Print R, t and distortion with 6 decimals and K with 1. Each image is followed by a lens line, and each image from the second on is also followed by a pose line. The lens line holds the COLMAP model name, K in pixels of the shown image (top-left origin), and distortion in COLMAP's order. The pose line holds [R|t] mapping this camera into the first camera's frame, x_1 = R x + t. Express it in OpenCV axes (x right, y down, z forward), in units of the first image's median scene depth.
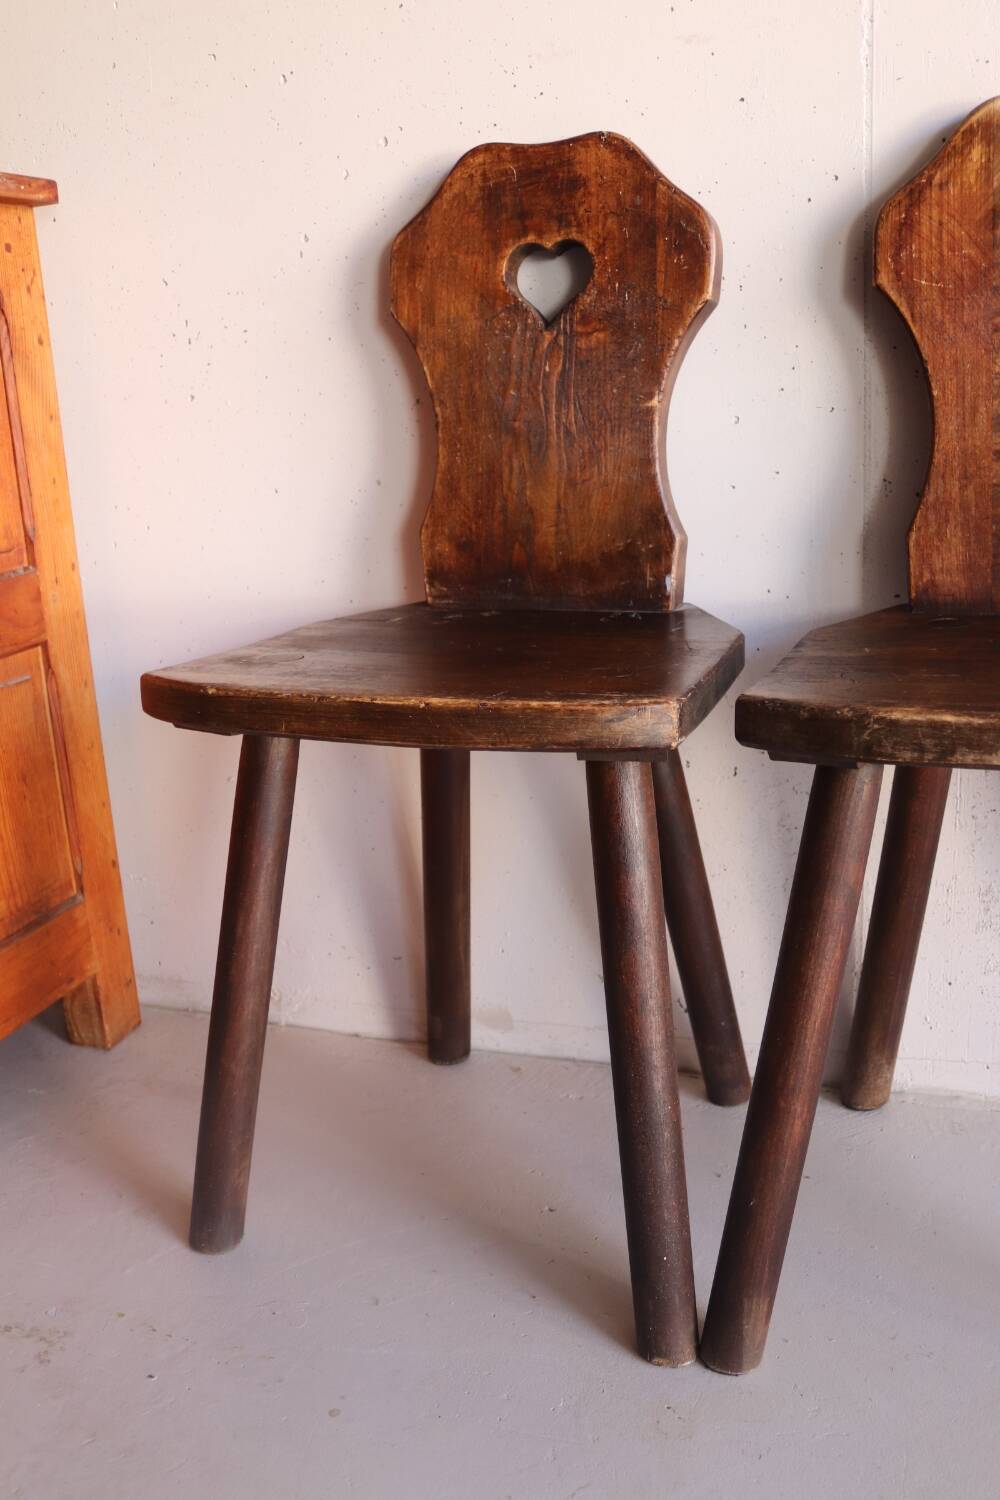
lens RADIAL K [[1338.6, 0, 515.8], [0, 1338.6, 723.2], [0, 0, 1]] dist [-0.084695, 0.062152]
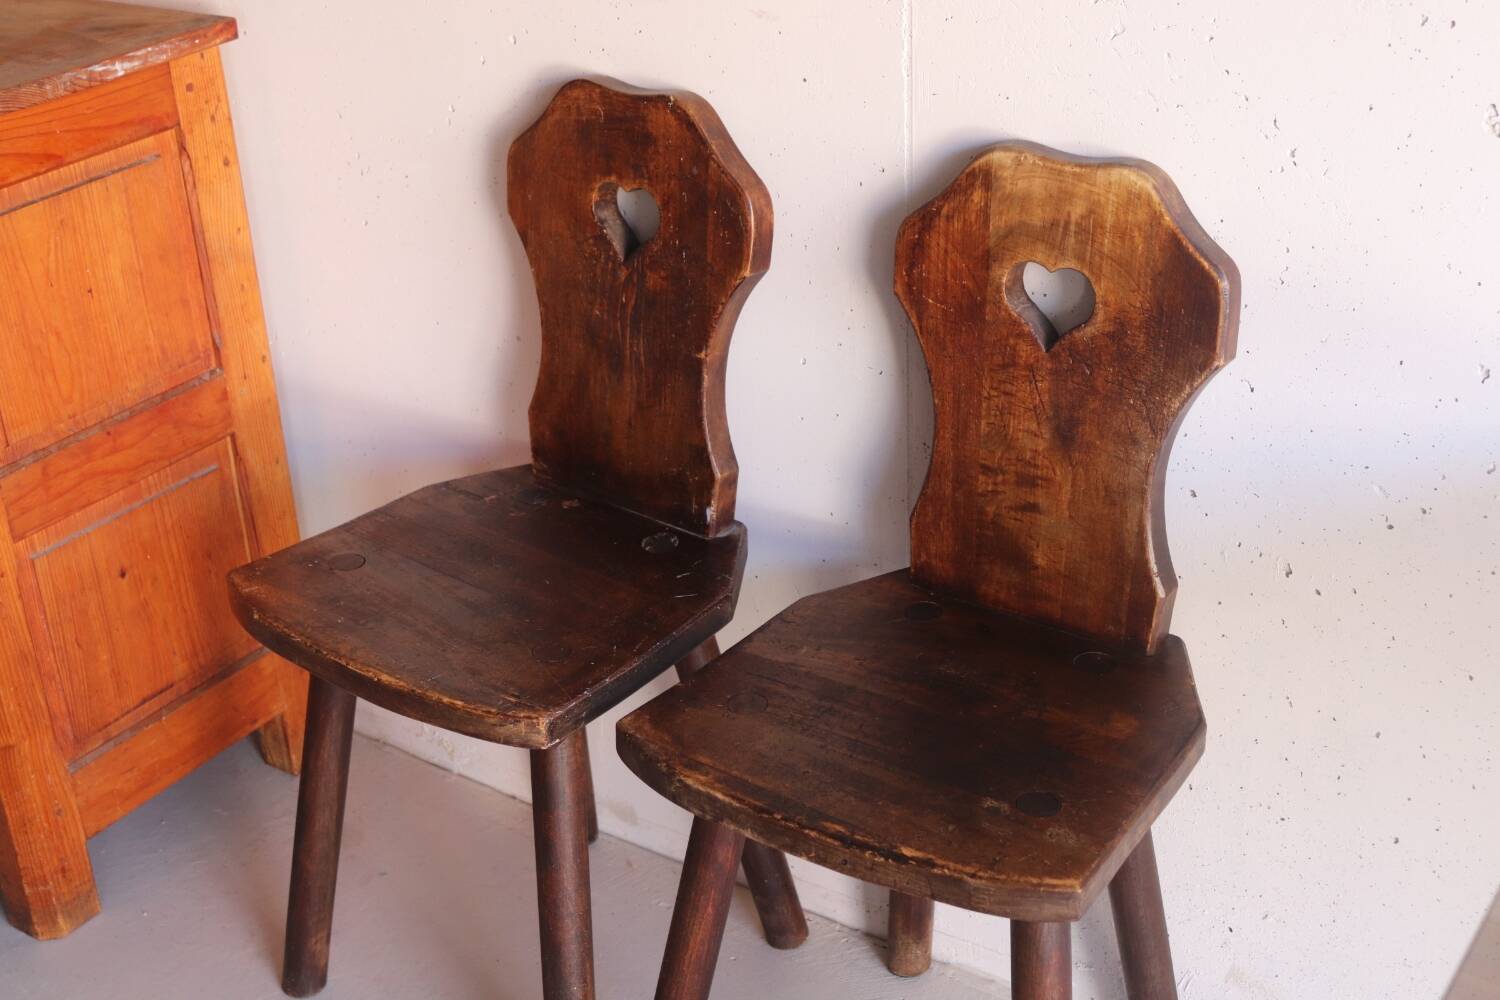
lens RADIAL K [[1870.1, 0, 786.3], [0, 1870.1, 501.7], [0, 0, 1]] dist [-0.056779, 0.000000]
pose [[0.967837, 0.137816, -0.210471, 0.491025], [-0.088571, 0.969702, 0.227670, -0.466442], [0.235471, -0.201706, 0.950720, -0.426062]]
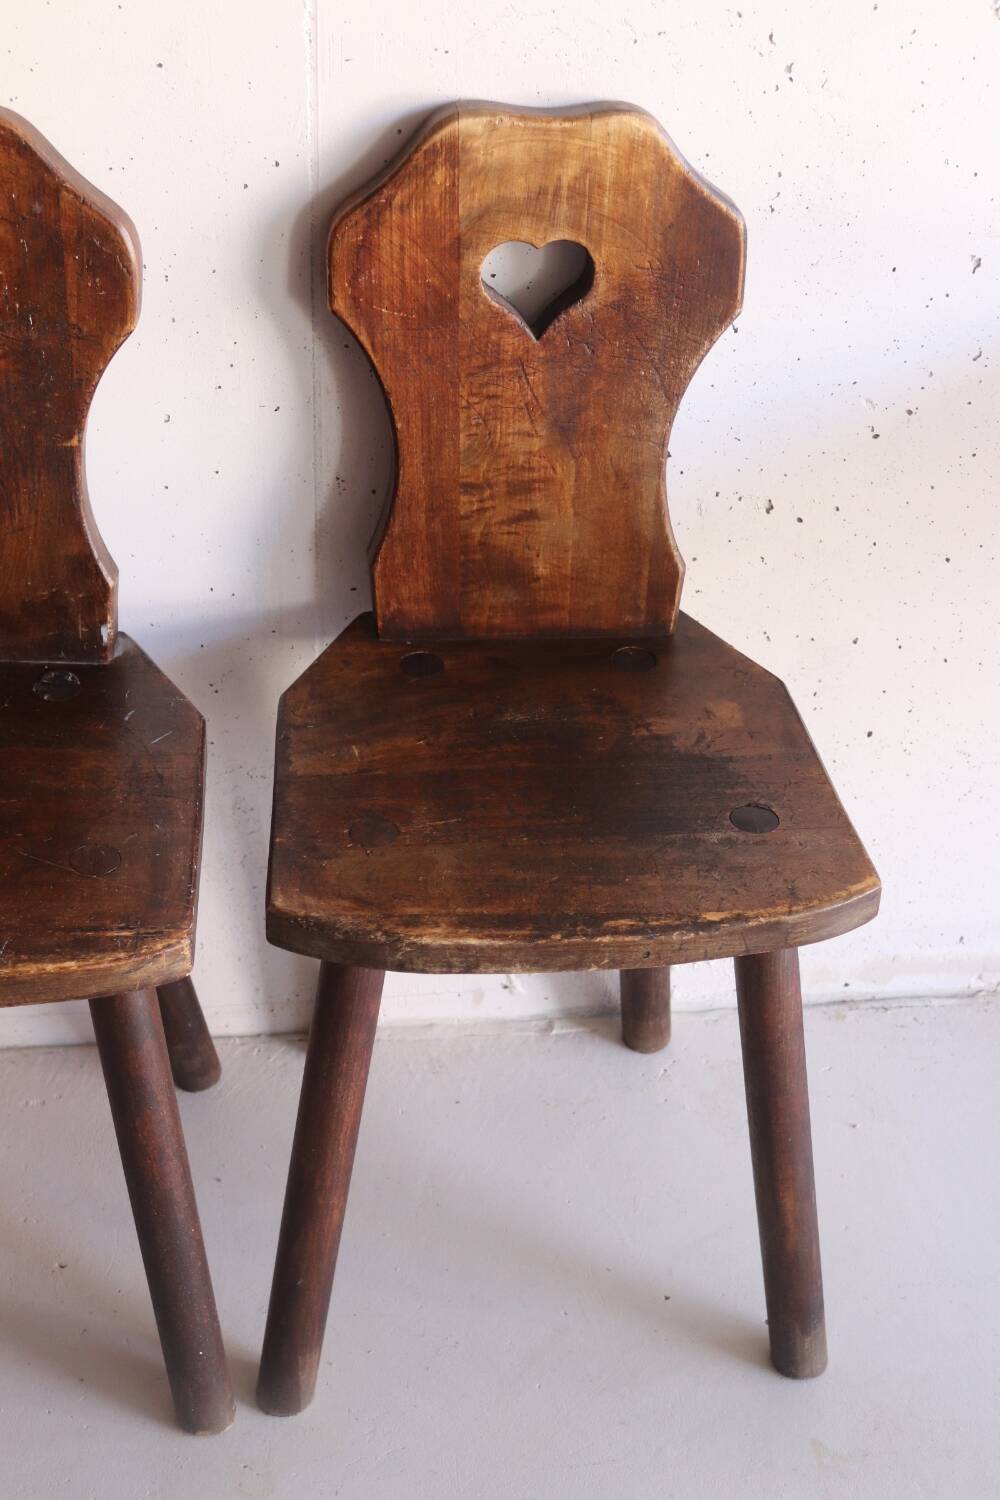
lens RADIAL K [[2004.4, 0, 475.2], [0, 2004.4, 757.4], [0, 0, 1]] dist [-0.032090, 0.000000]
pose [[0.910527, -0.181116, 0.371668, -0.169265], [0.031489, 0.926713, 0.374448, -0.511519], [-0.412248, -0.329242, 0.849501, -0.233395]]
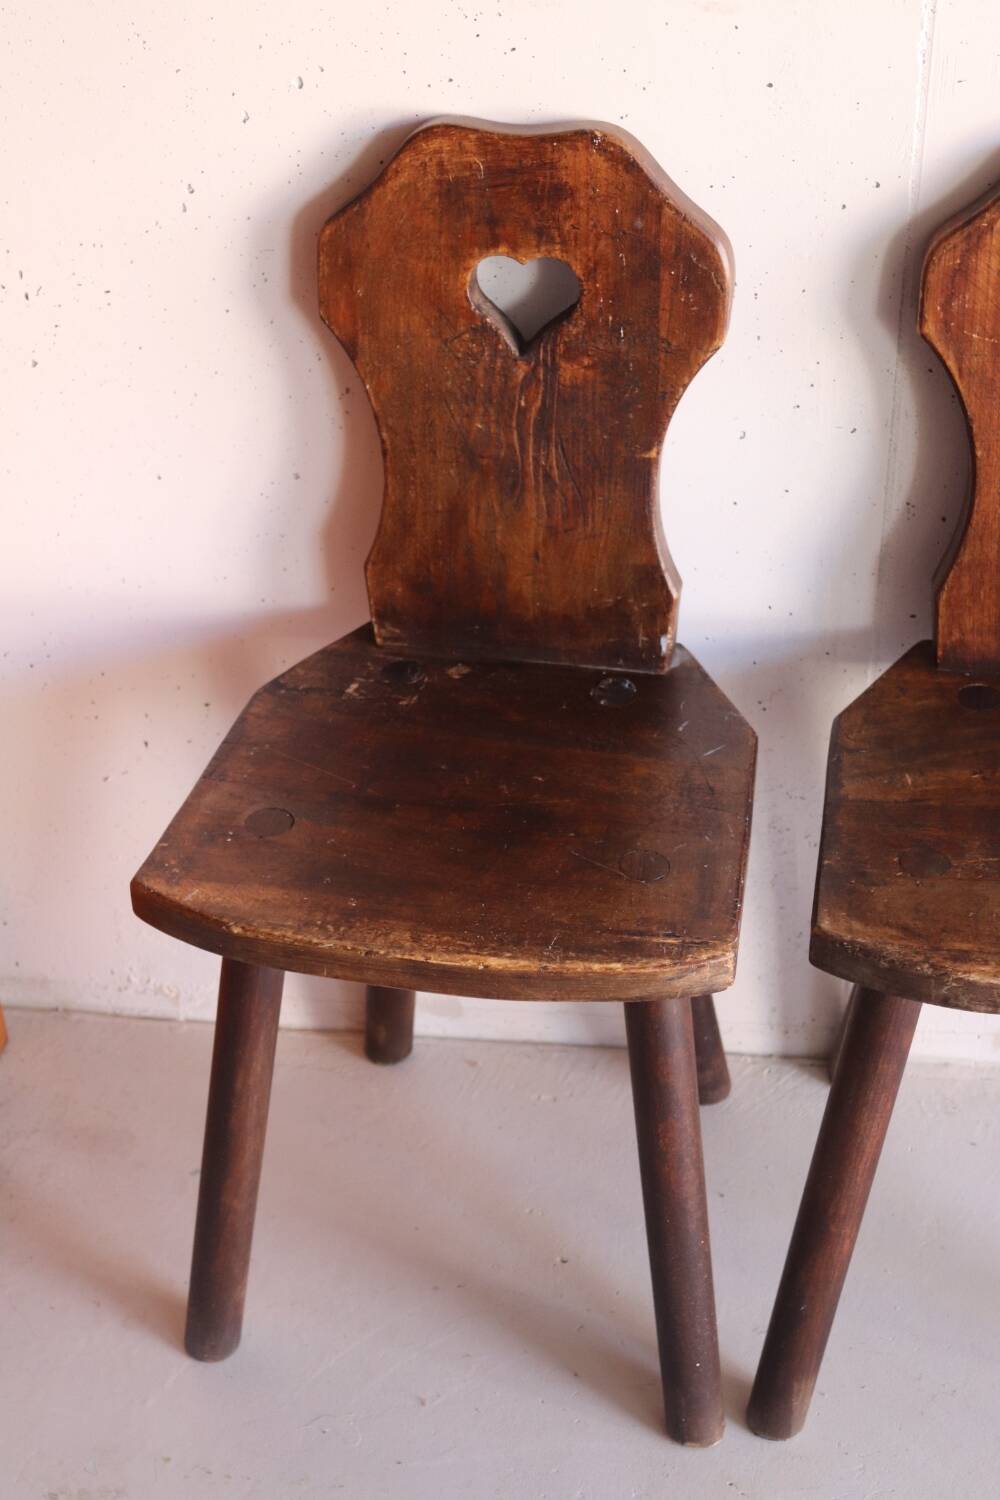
lens RADIAL K [[2004.4, 0, 507.5], [0, 2004.4, 761.4], [0, 0, 1]] dist [-0.032090, 0.000000]
pose [[0.982259, -0.101495, 0.157691, -0.207744], [0.038774, 0.932629, 0.358748, -0.511805], [-0.183479, -0.346269, 0.920018, -0.224347]]
